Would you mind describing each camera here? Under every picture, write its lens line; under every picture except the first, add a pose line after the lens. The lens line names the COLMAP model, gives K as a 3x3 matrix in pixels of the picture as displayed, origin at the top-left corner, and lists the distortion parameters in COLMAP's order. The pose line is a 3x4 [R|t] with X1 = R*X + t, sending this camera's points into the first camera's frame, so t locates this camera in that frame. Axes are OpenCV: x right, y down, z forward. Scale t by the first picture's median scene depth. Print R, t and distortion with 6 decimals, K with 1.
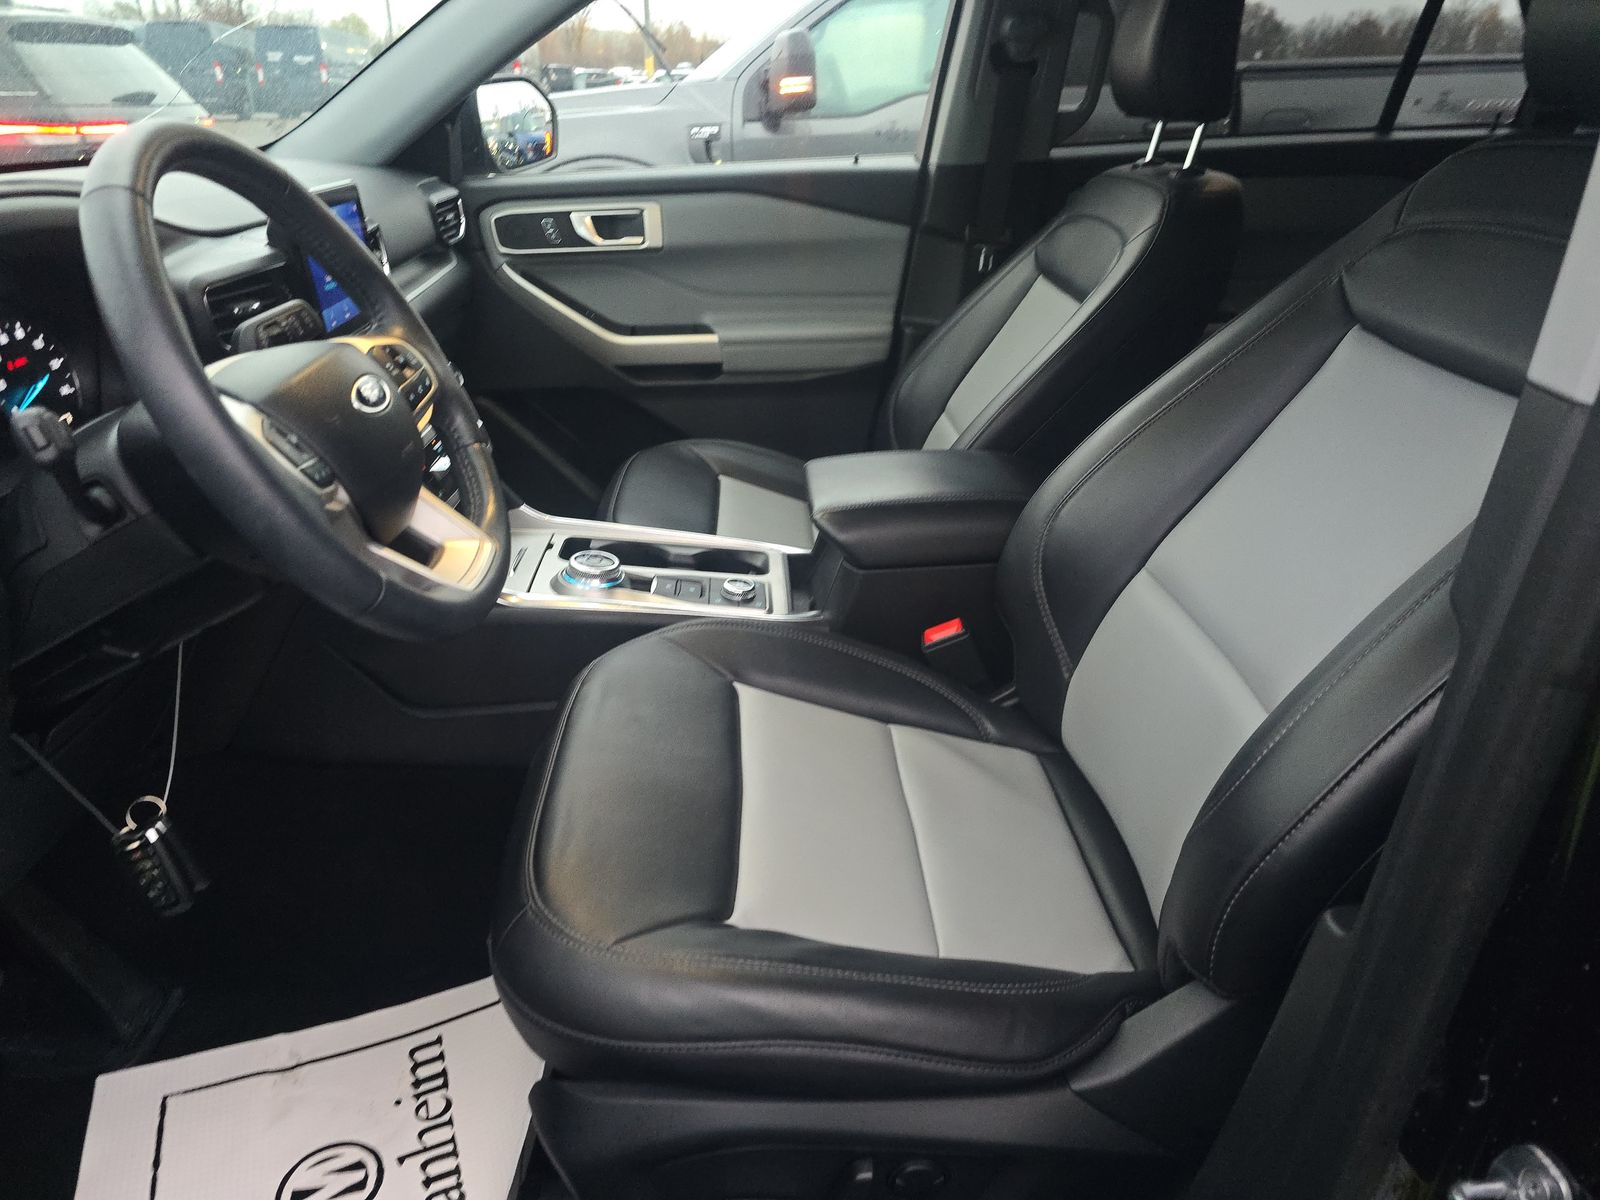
lens RADIAL K [[1077.6, 0, 801.3], [0, 1077.6, 590.0], [0, 0, 1]] dist [0.054490, -0.055359]
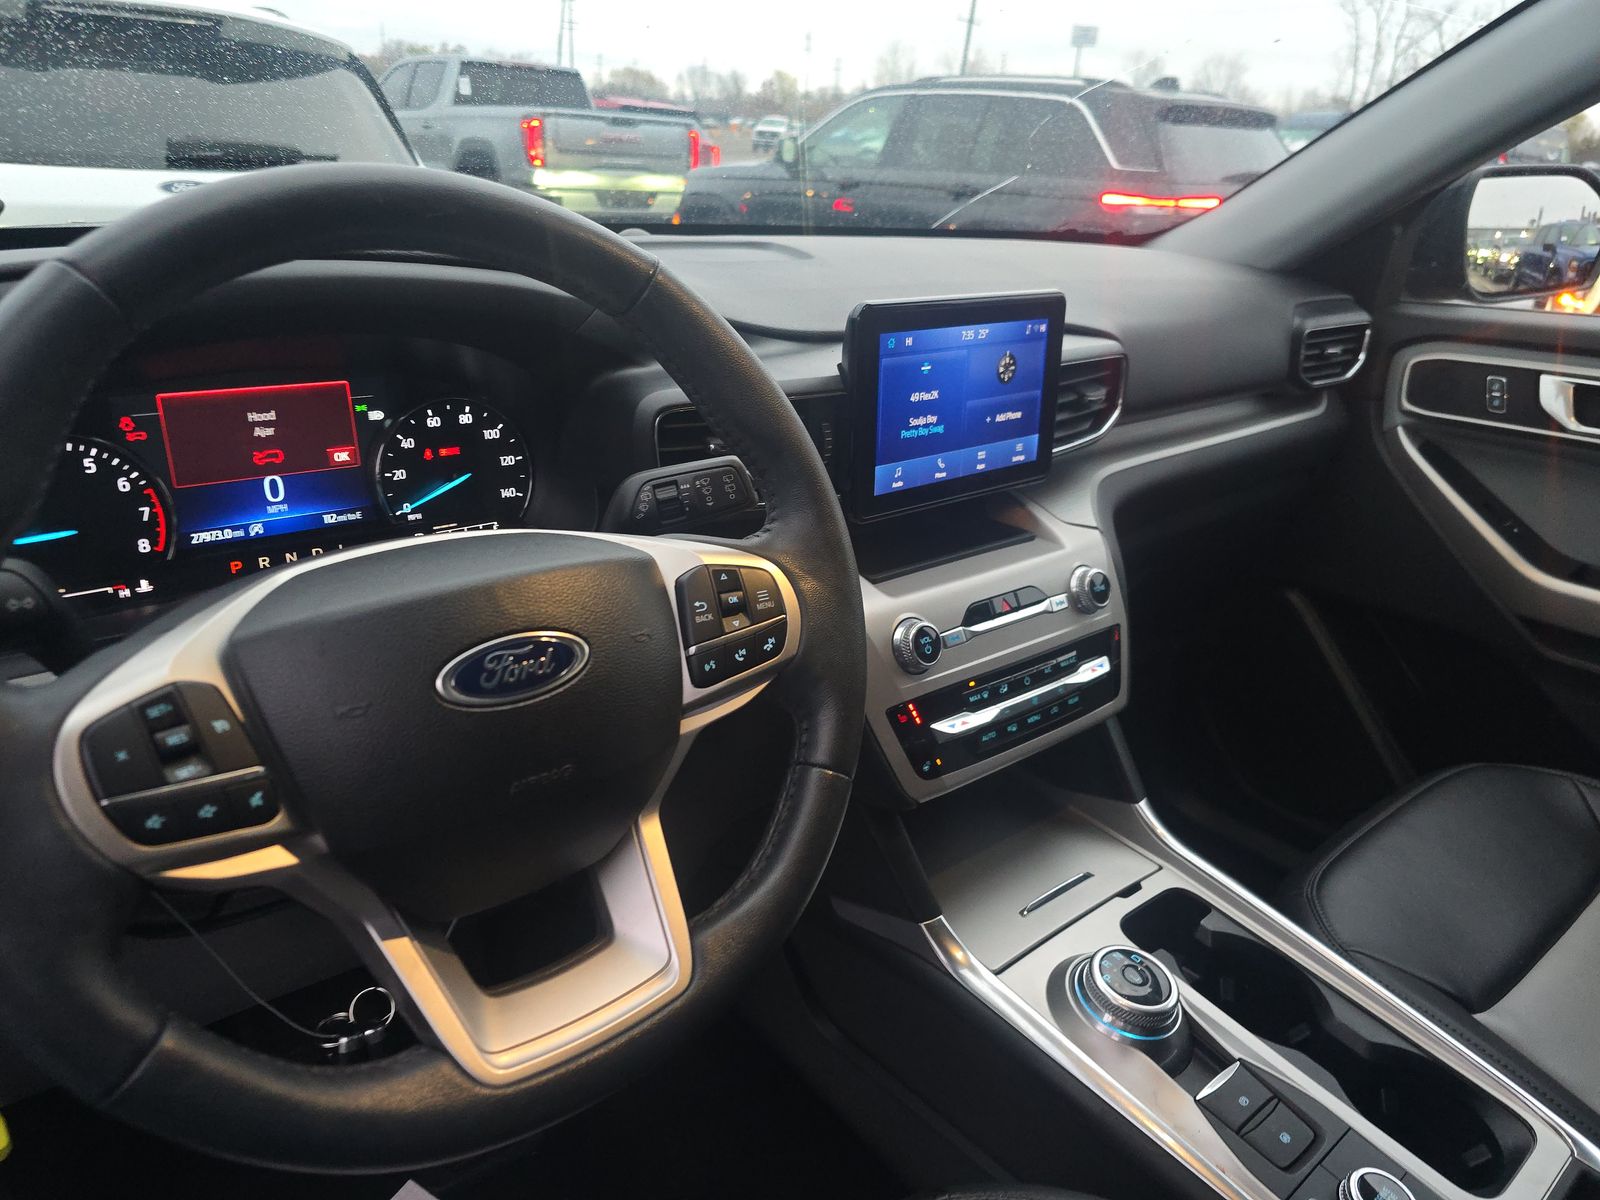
lens RADIAL K [[1077.6, 0, 801.3], [0, 1077.6, 590.0], [0, 0, 1]] dist [0.054490, -0.055359]
pose [[0.603689, 0.330968, -0.725272, 0.033529], [-0.380829, 0.918962, 0.102368, -0.144618], [0.700378, 0.214406, 0.680809, 0.317765]]
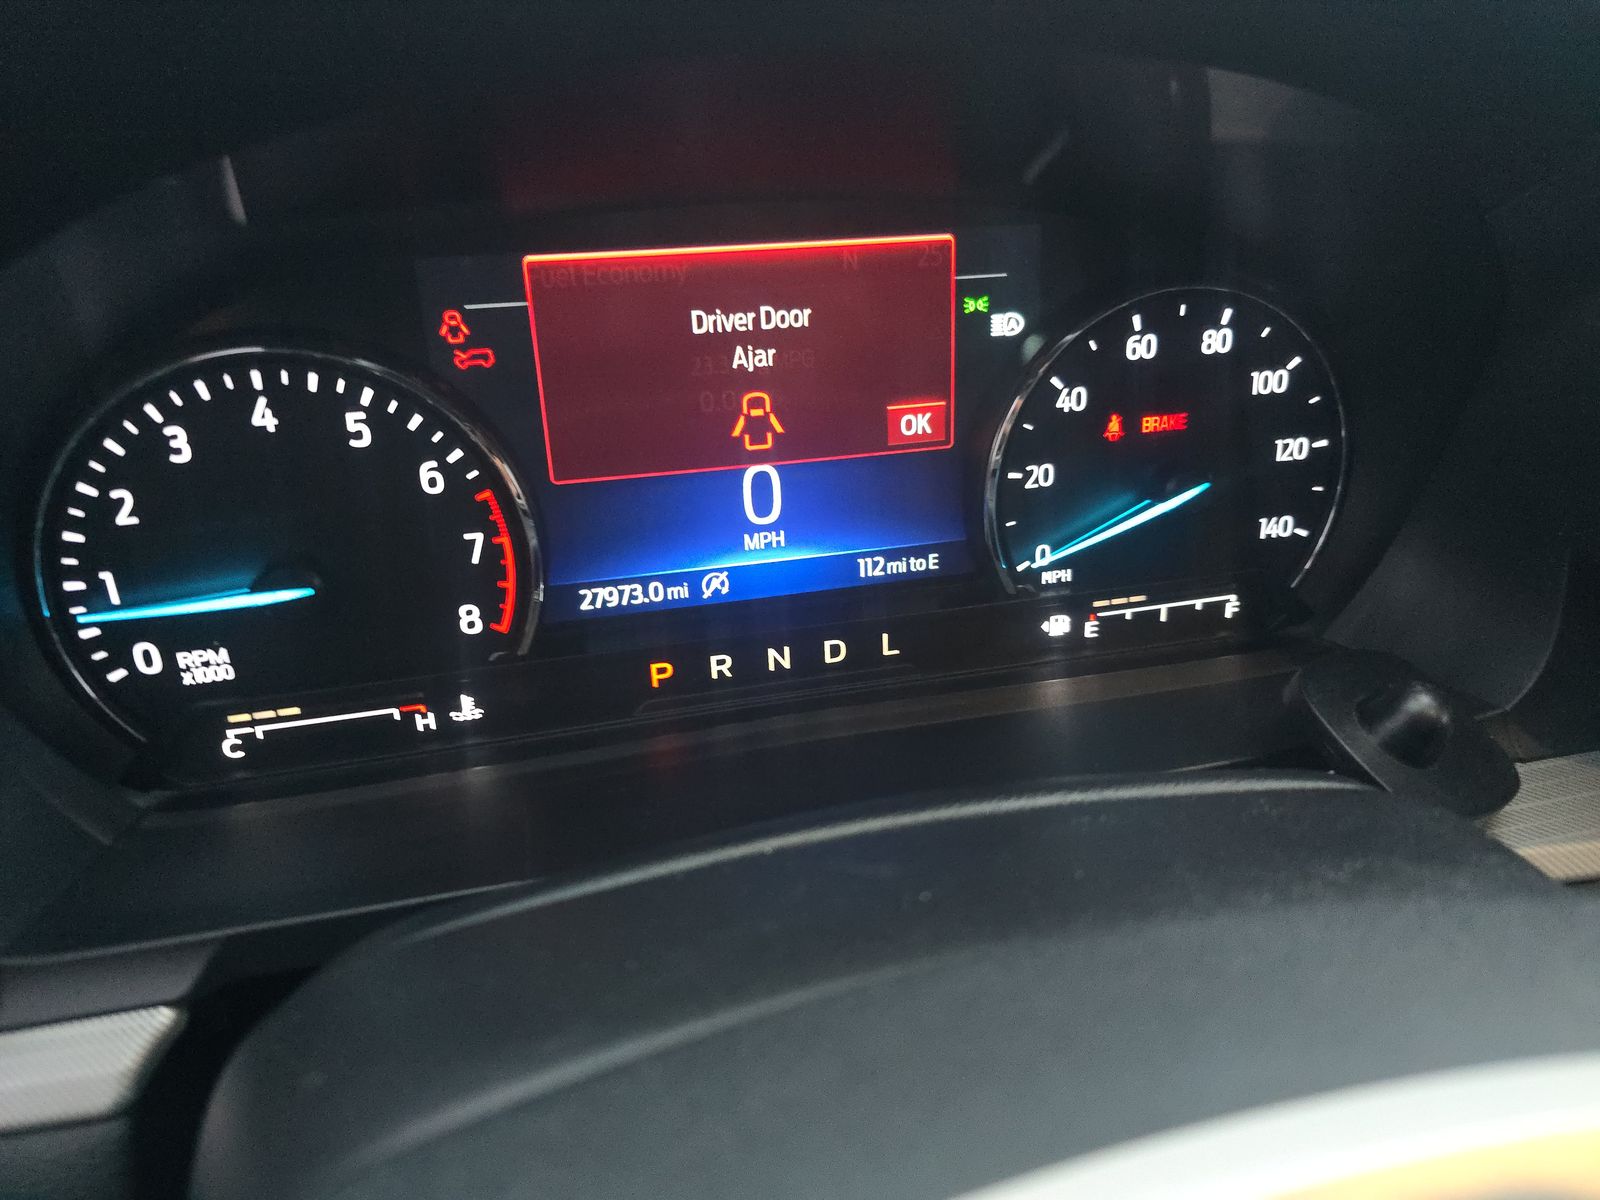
lens RADIAL K [[1050.5, 0, 800.0], [0, 1050.5, 600.0], [0, 0, 1]] dist [0.047410, -0.097429]
pose [[0.167293, 0.486107, -0.857737, -0.211046], [-0.396331, 0.829764, 0.392954, -0.119768], [0.902737, 0.274210, 0.331473, 0.394106]]
